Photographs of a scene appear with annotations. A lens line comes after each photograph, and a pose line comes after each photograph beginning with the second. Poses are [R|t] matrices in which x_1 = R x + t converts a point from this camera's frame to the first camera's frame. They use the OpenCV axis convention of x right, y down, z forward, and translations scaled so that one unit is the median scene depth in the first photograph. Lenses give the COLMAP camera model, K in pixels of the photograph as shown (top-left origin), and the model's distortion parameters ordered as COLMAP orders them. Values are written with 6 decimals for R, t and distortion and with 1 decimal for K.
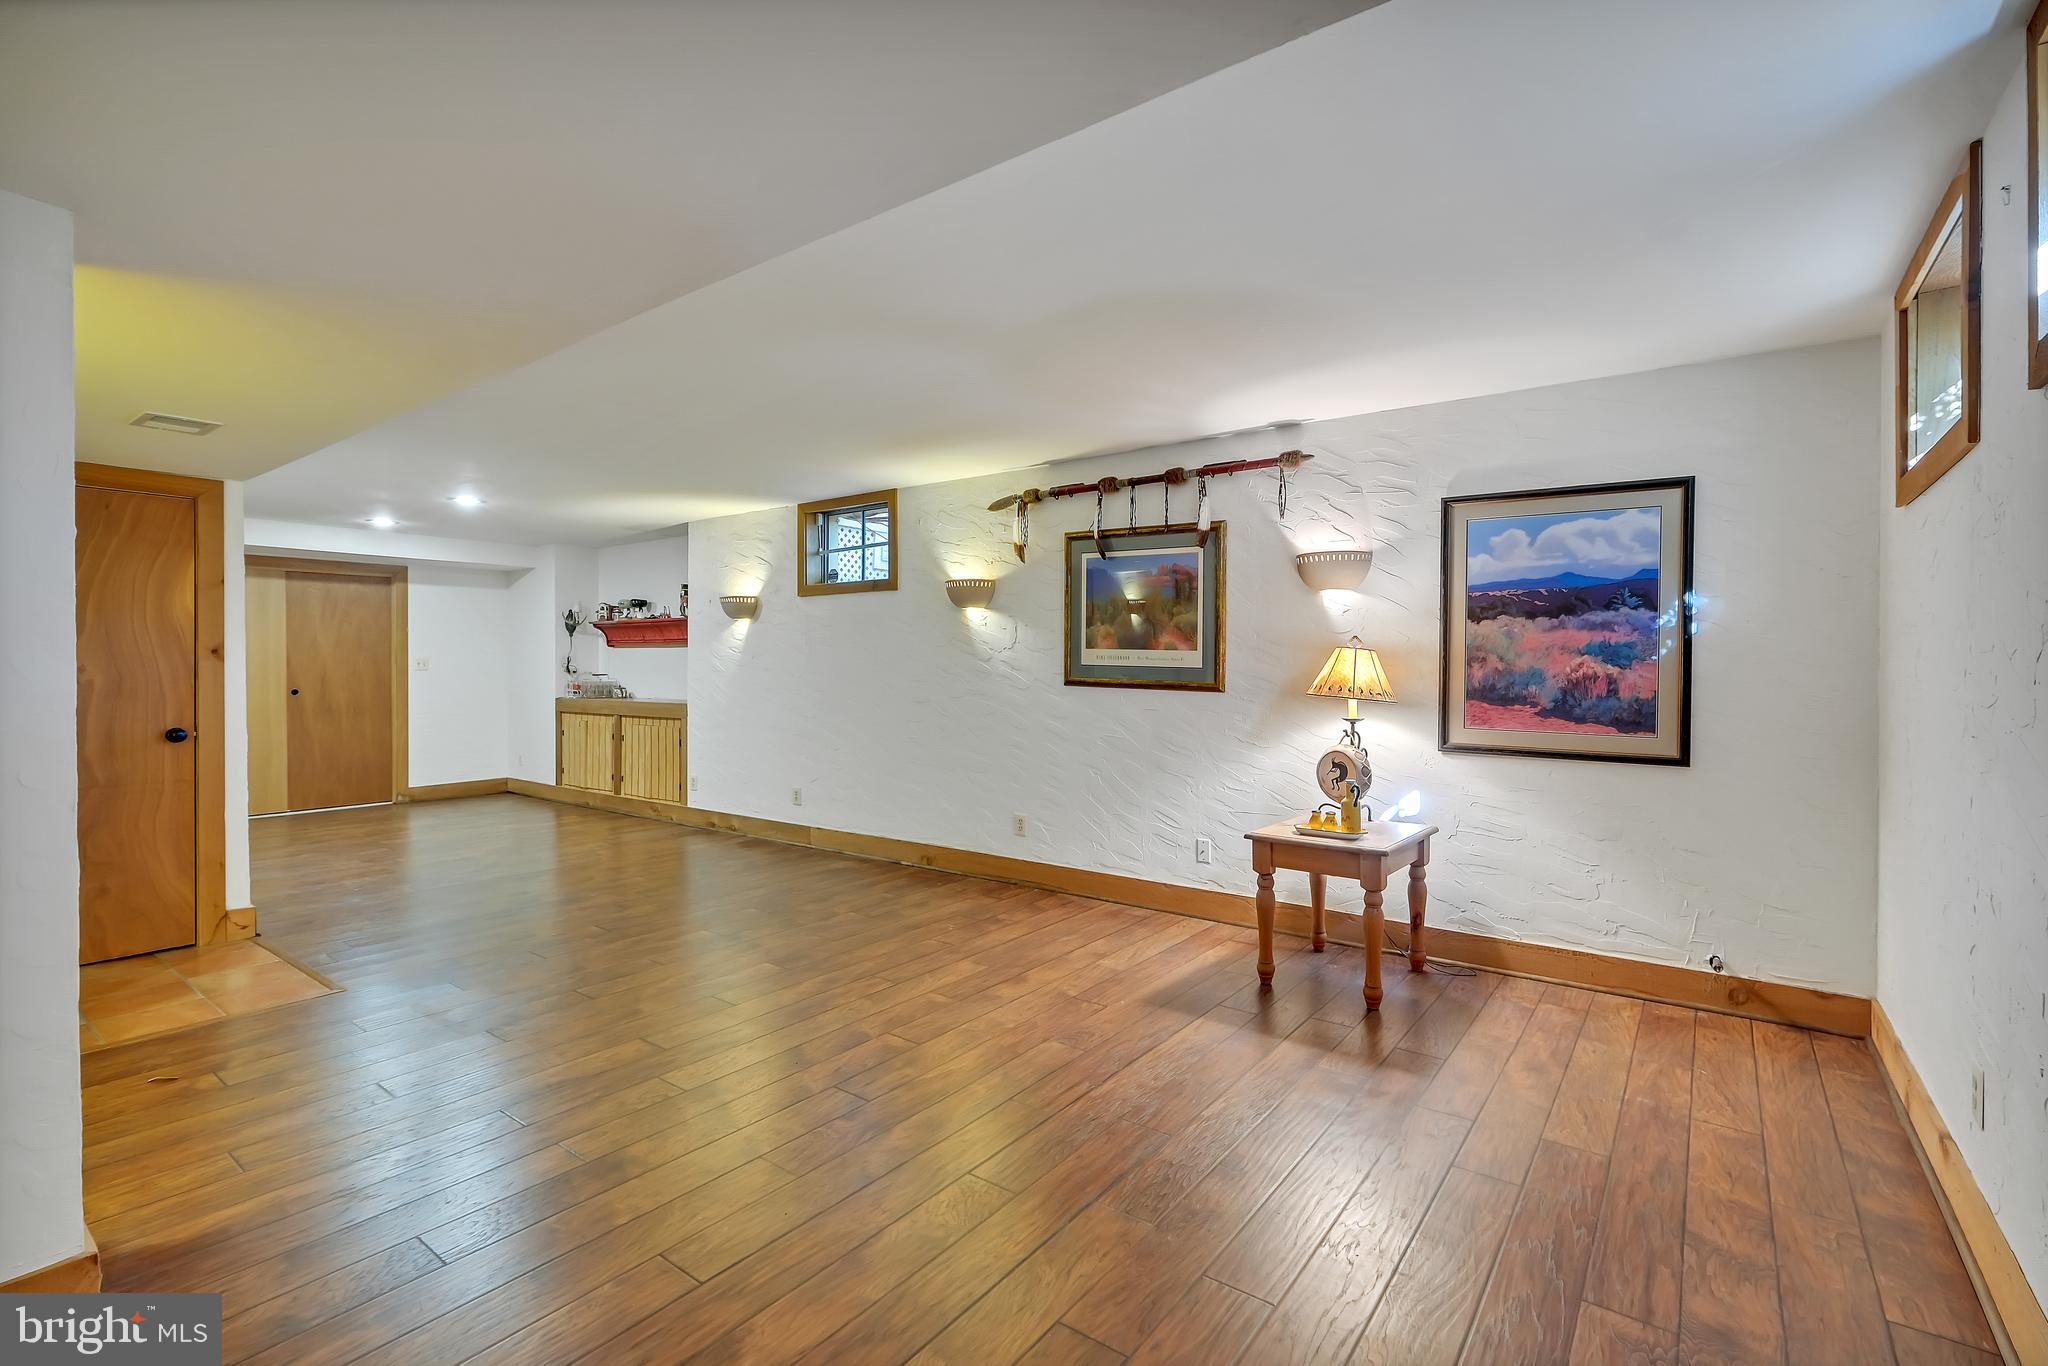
lens RADIAL K [[902.0, 0, 1027.9], [0, 902.0, 667.6], [0, 0, 1]] dist [0.003128, 0.000131]
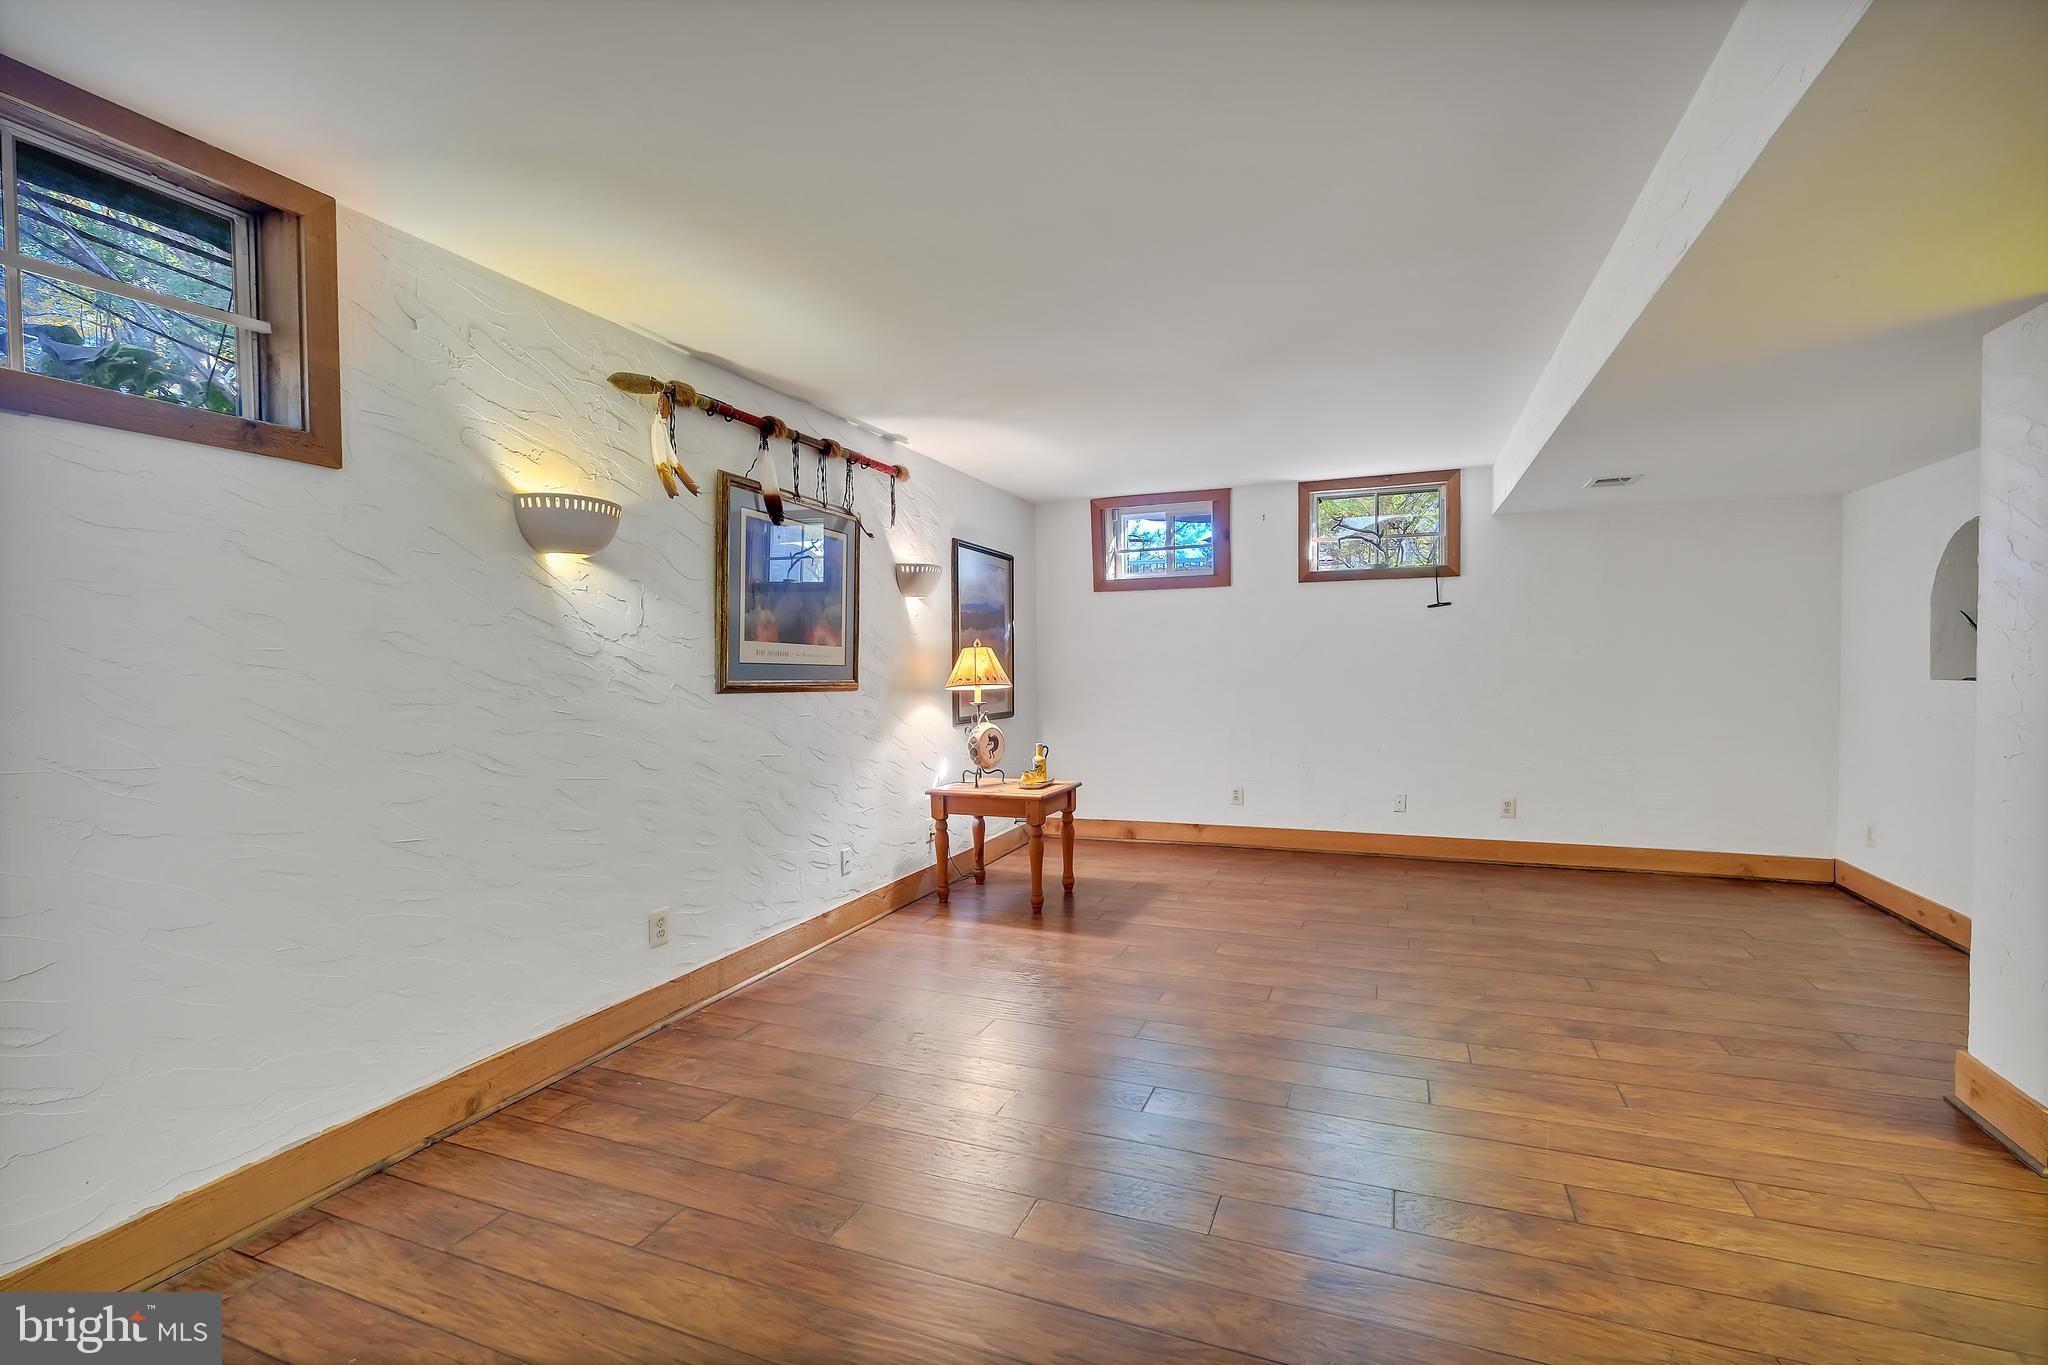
lens RADIAL K [[916.1, 0, 1034.0], [0, 916.1, 686.7], [0, 0, 1]] dist [-0.000566, -0.000191]
pose [[-0.264336, -0.026878, 0.964056, -0.554838], [0.010043, 0.999481, 0.030619, -0.003491], [-0.964378, 0.017776, -0.263929, 0.763626]]
